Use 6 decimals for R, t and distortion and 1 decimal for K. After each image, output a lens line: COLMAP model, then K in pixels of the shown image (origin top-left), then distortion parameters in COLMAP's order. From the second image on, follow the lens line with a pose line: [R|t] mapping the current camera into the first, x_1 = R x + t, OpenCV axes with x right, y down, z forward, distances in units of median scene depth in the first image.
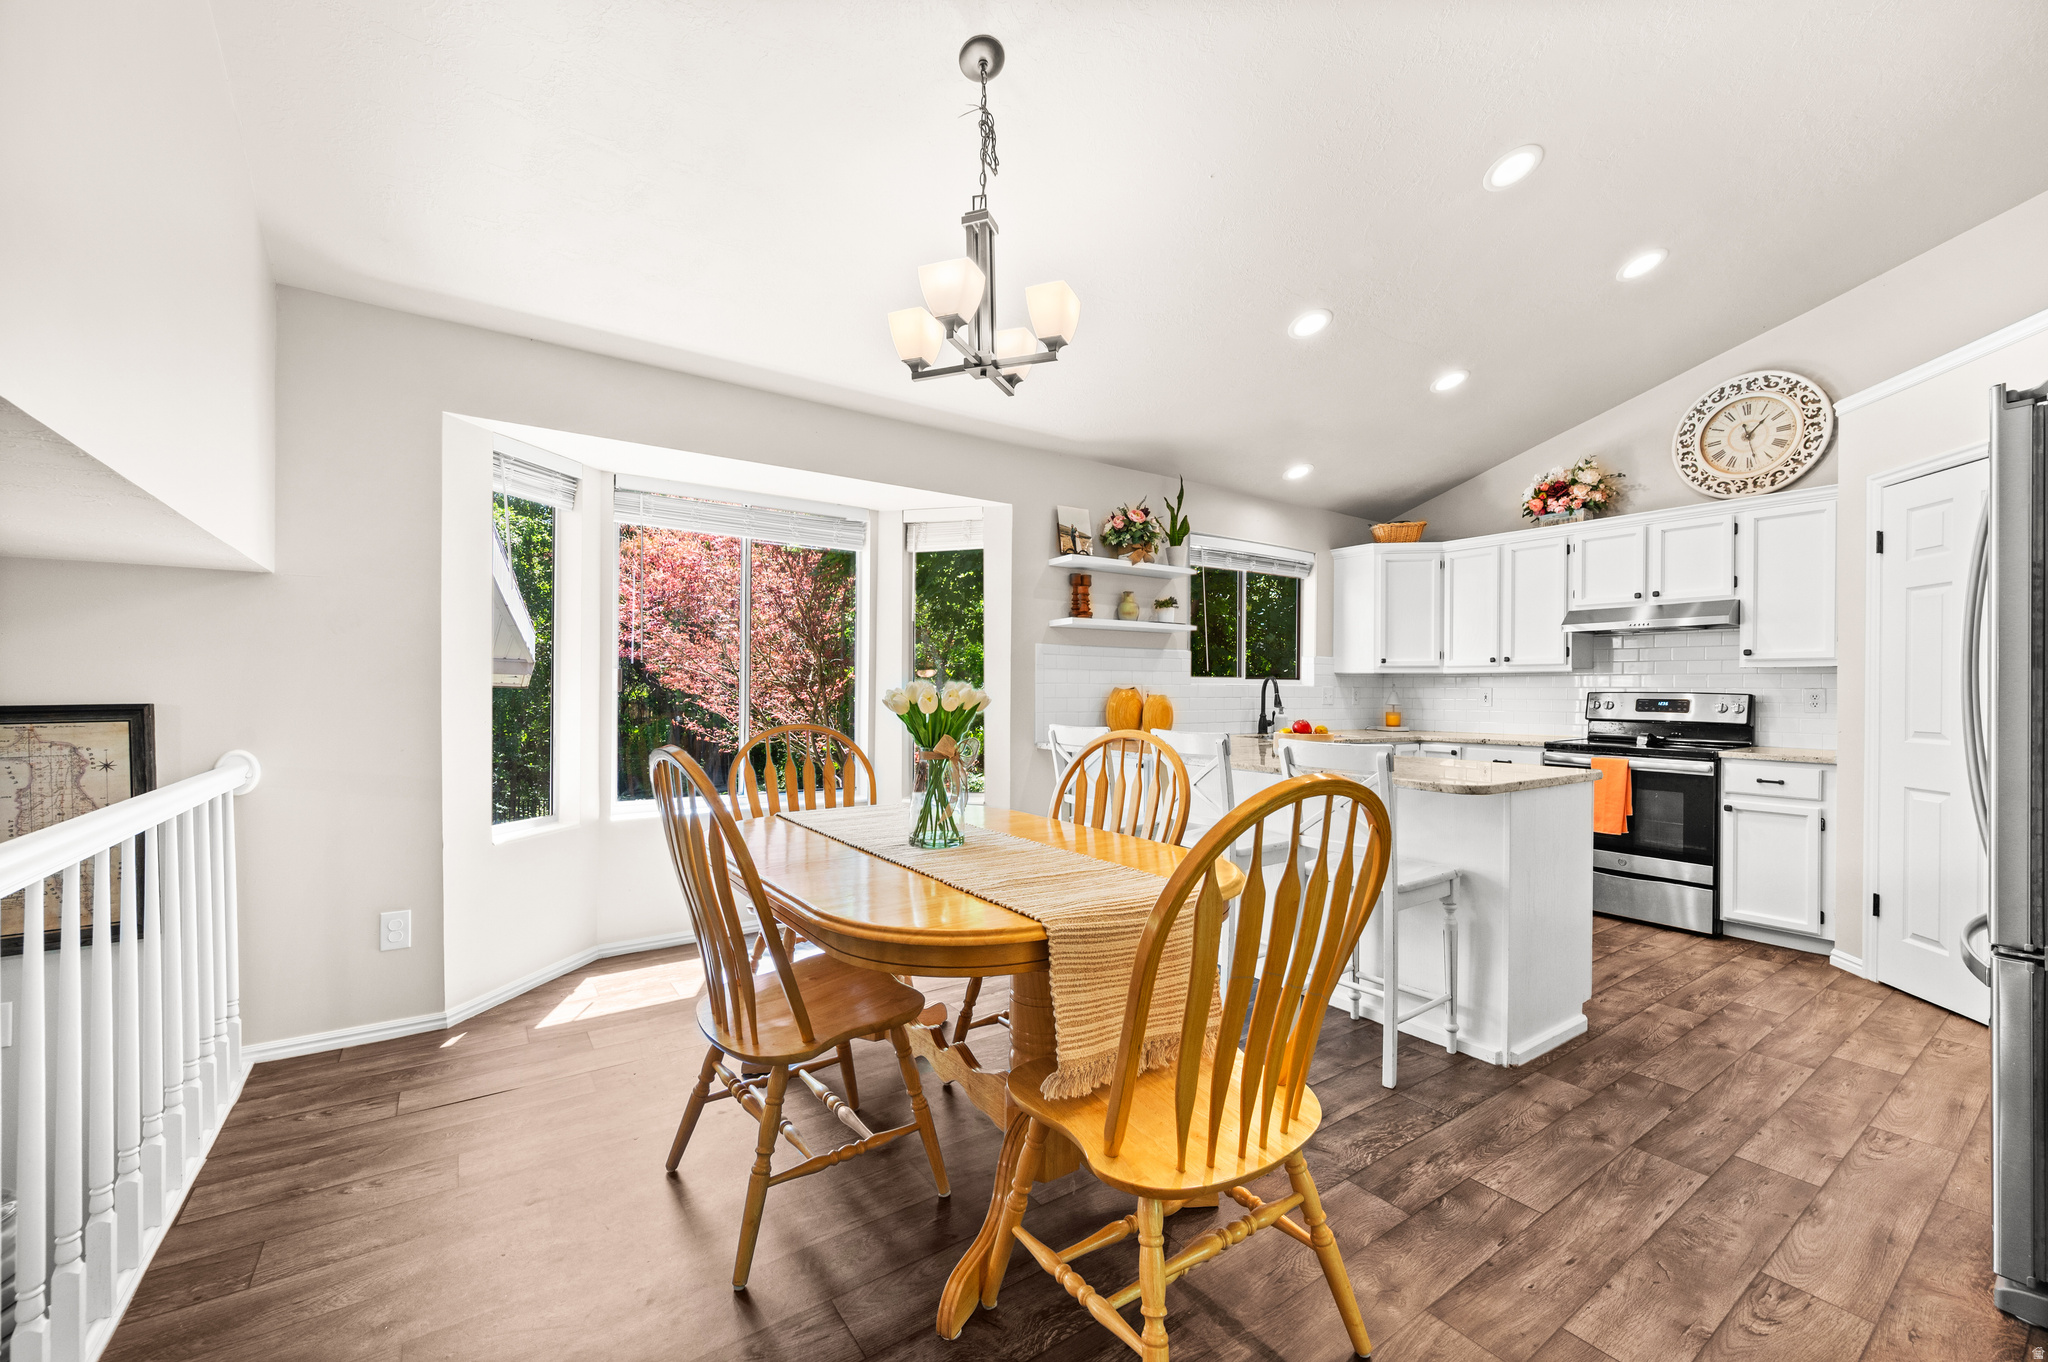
lens RADIAL K [[815.6, 0, 1039.2], [0, 815.6, 697.1], [0, 0, 1]] dist [-0.003326, 0.001559]
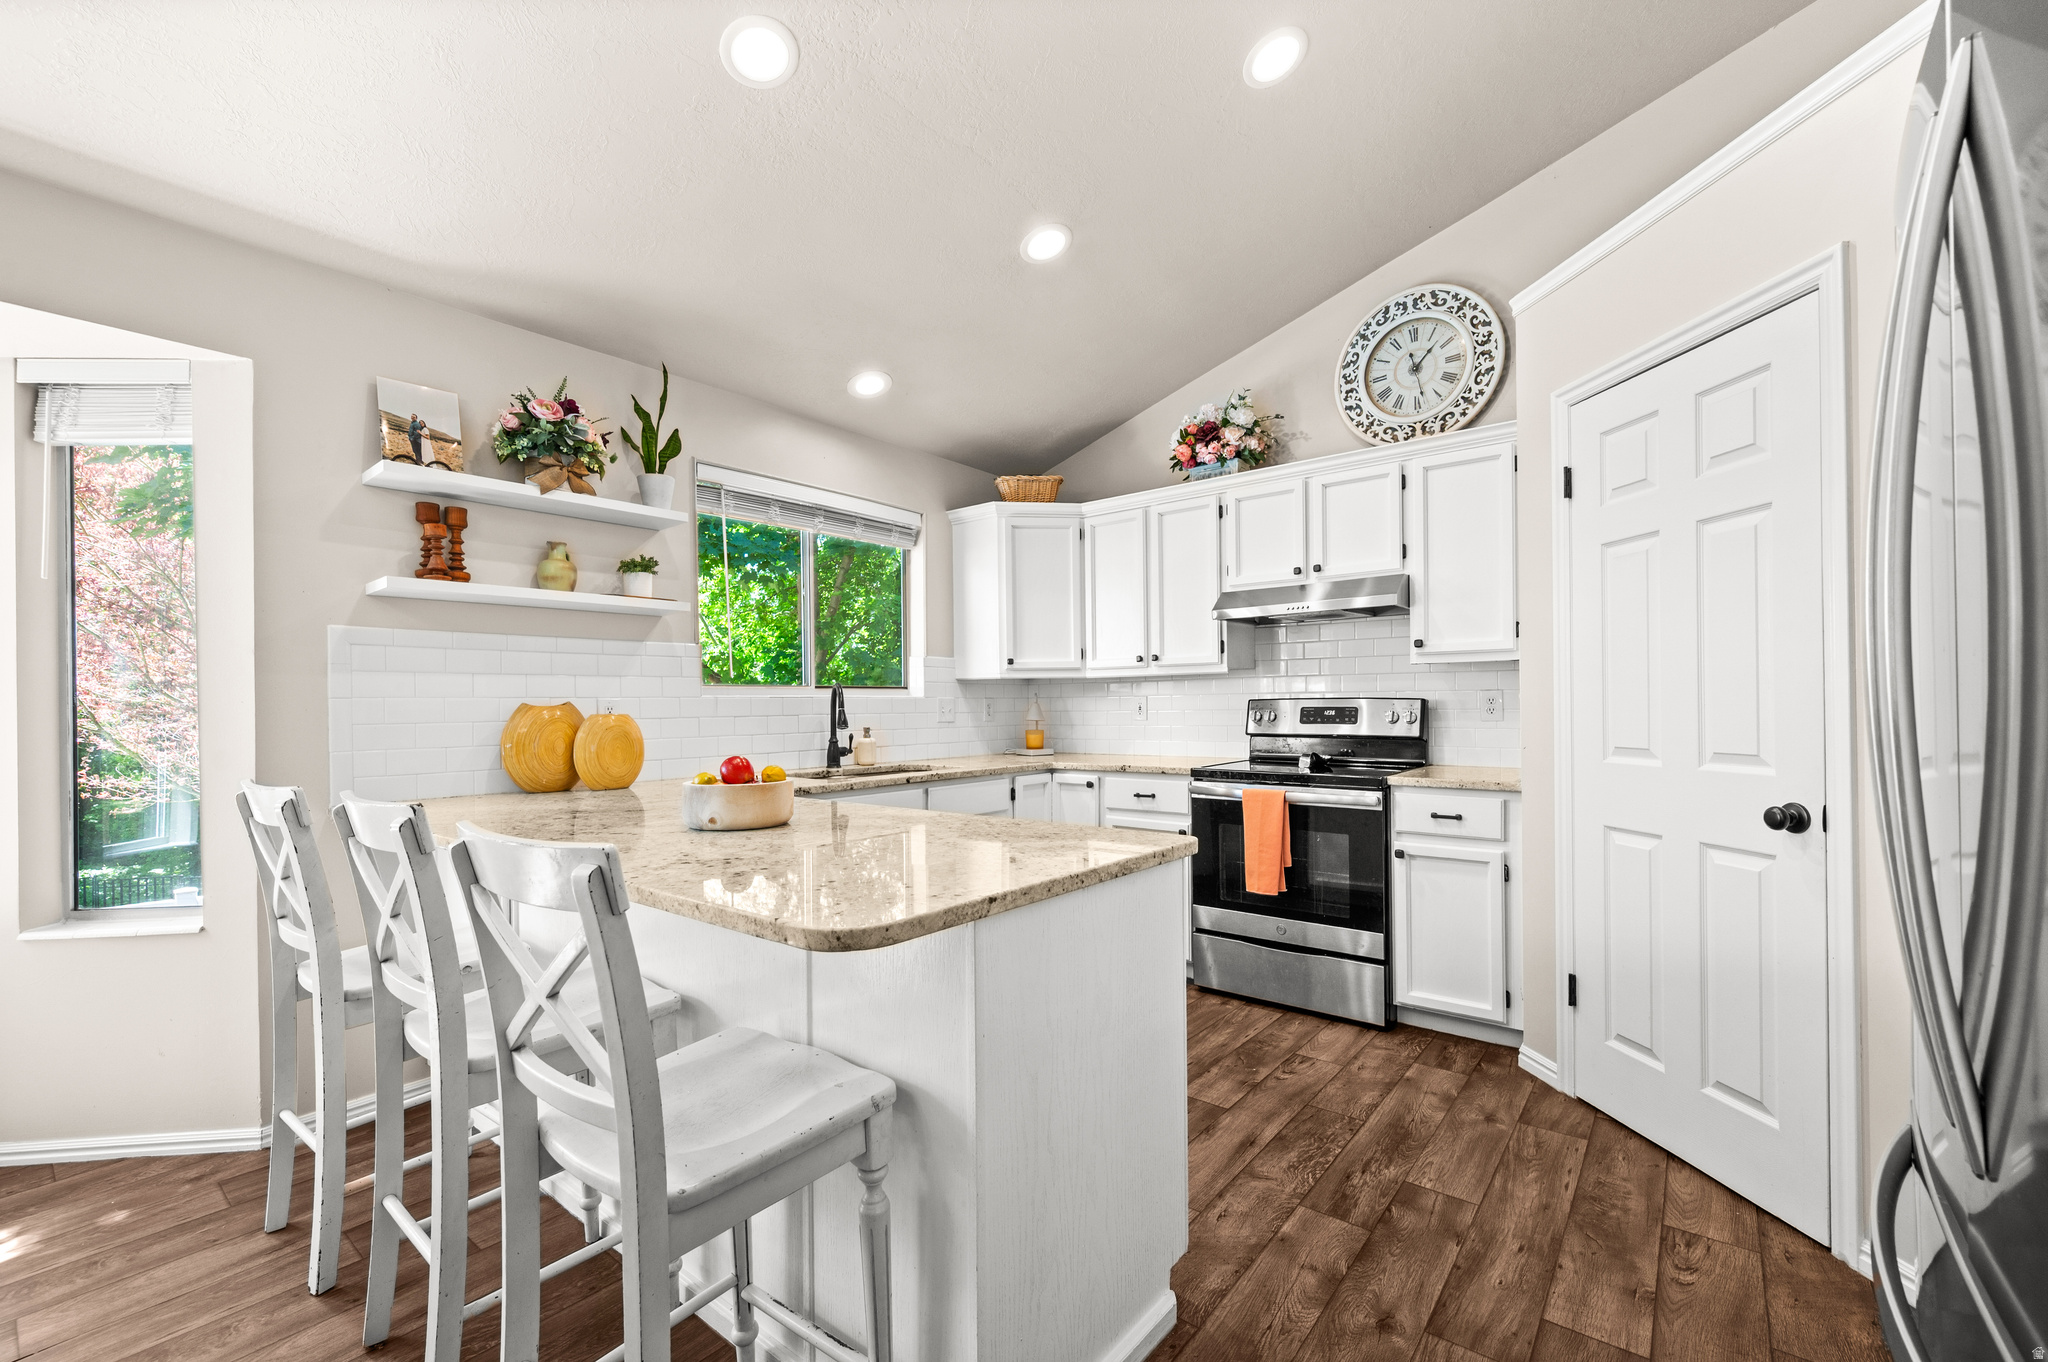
lens RADIAL K [[815.6, 0, 1046.2], [0, 815.6, 713.2], [0, 0, 1]] dist [-0.003326, 0.001559]
pose [[0.961062, -0.018798, 0.275693, 0.304274], [0.018404, 0.999823, 0.004015, 0.000447], [-0.275719, 0.001216, 0.961237, 0.341925]]
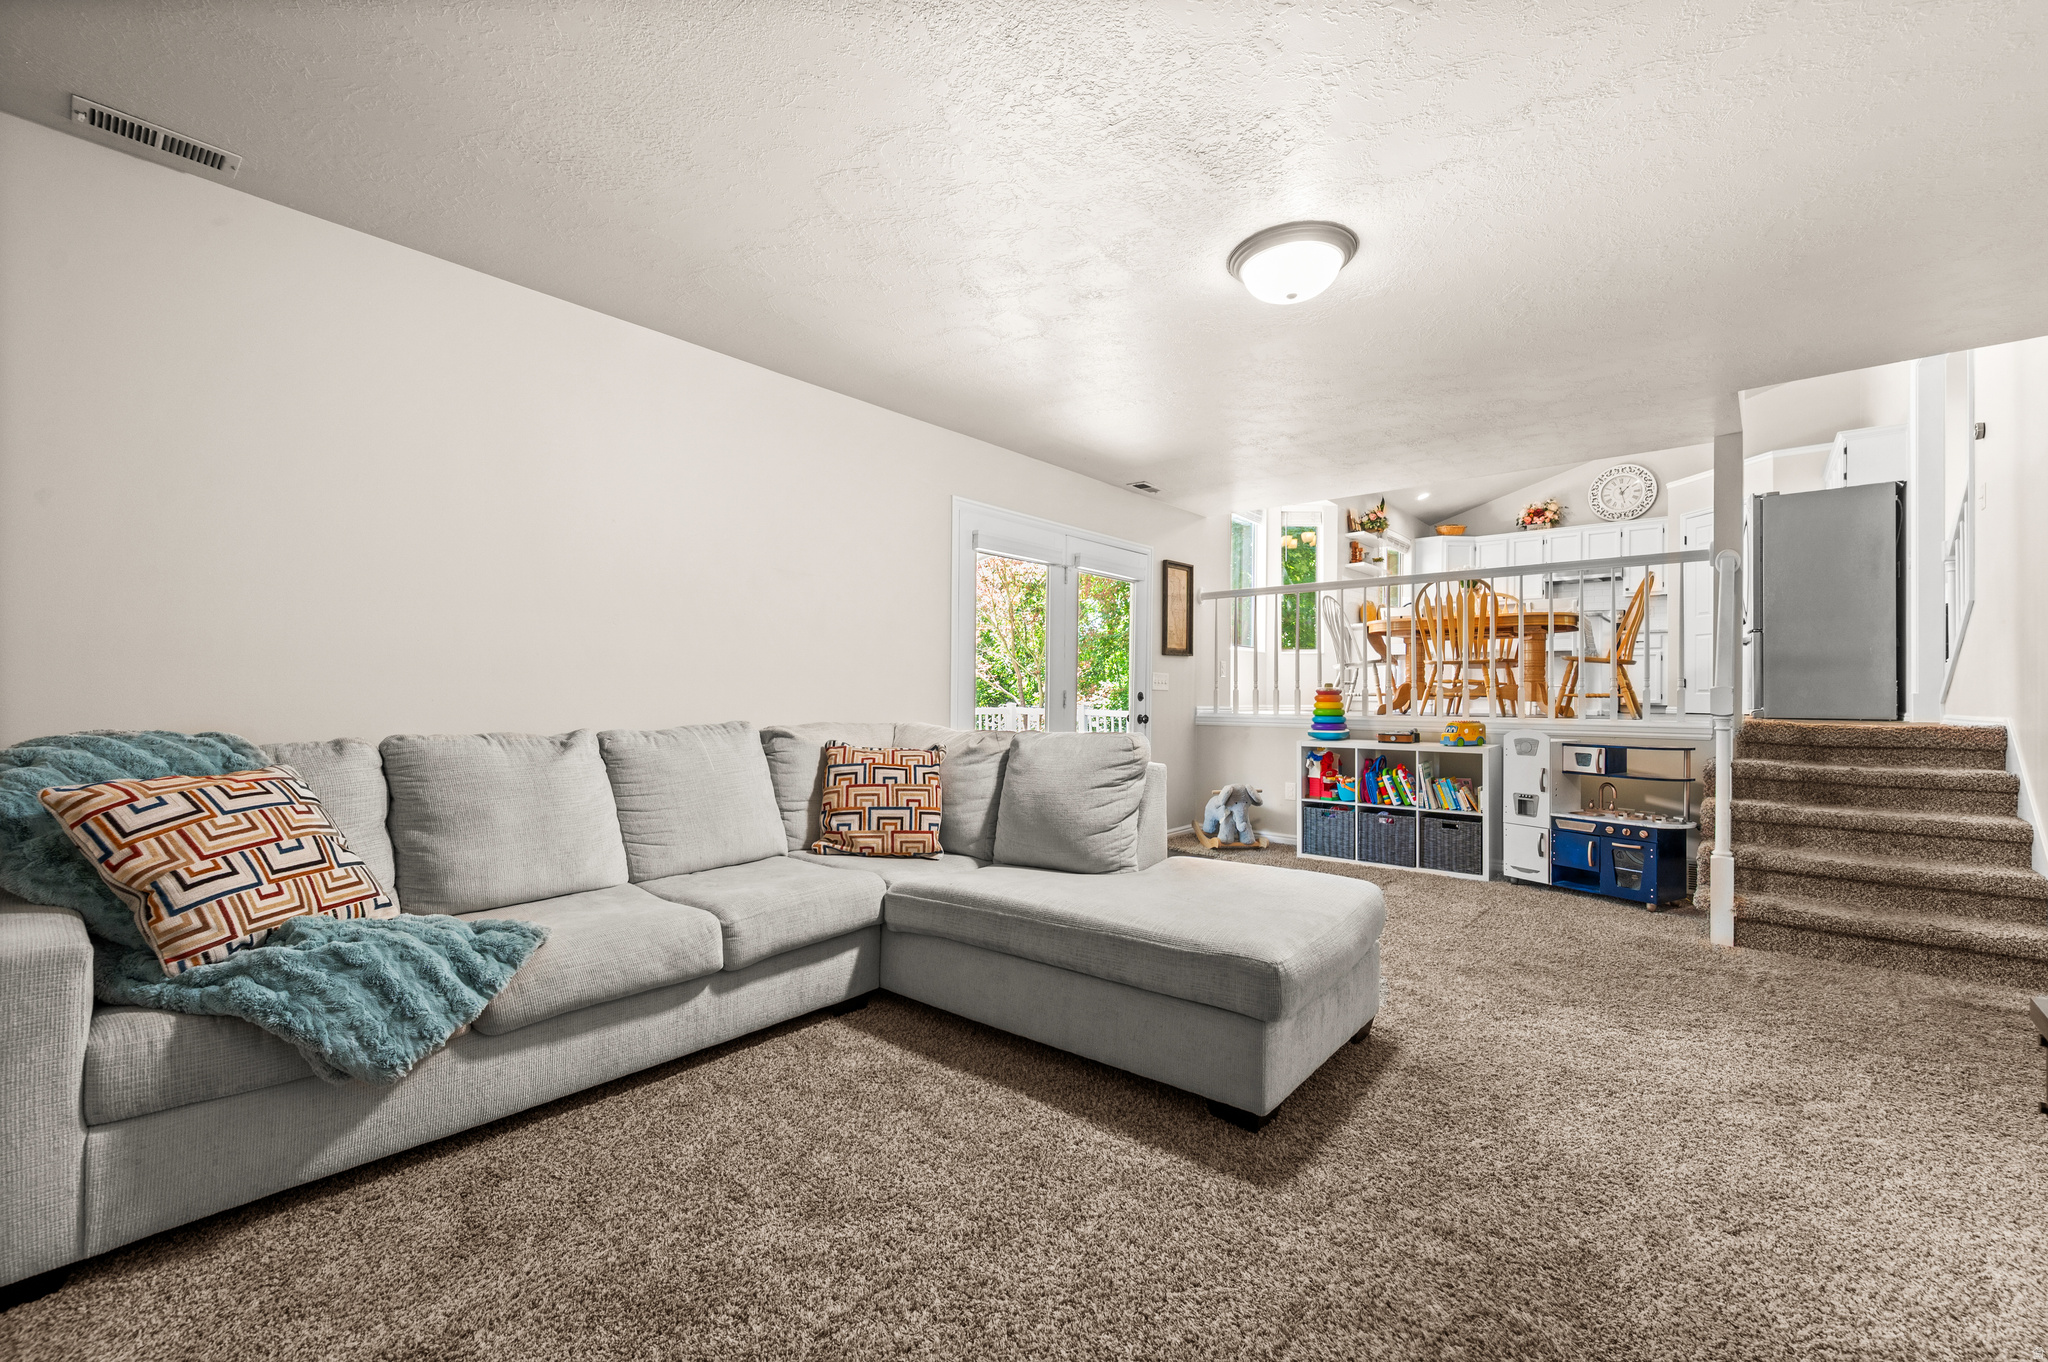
lens RADIAL K [[815.6, 0, 1019.5], [0, 815.6, 701.4], [0, 0, 1]] dist [-0.003326, 0.001559]
pose [[0.967866, -0.003753, 0.251439, -1.261243], [0.004100, 0.999991, -0.000856, 0.239100], [-0.251434, 0.001859, 0.967873, -0.725152]]
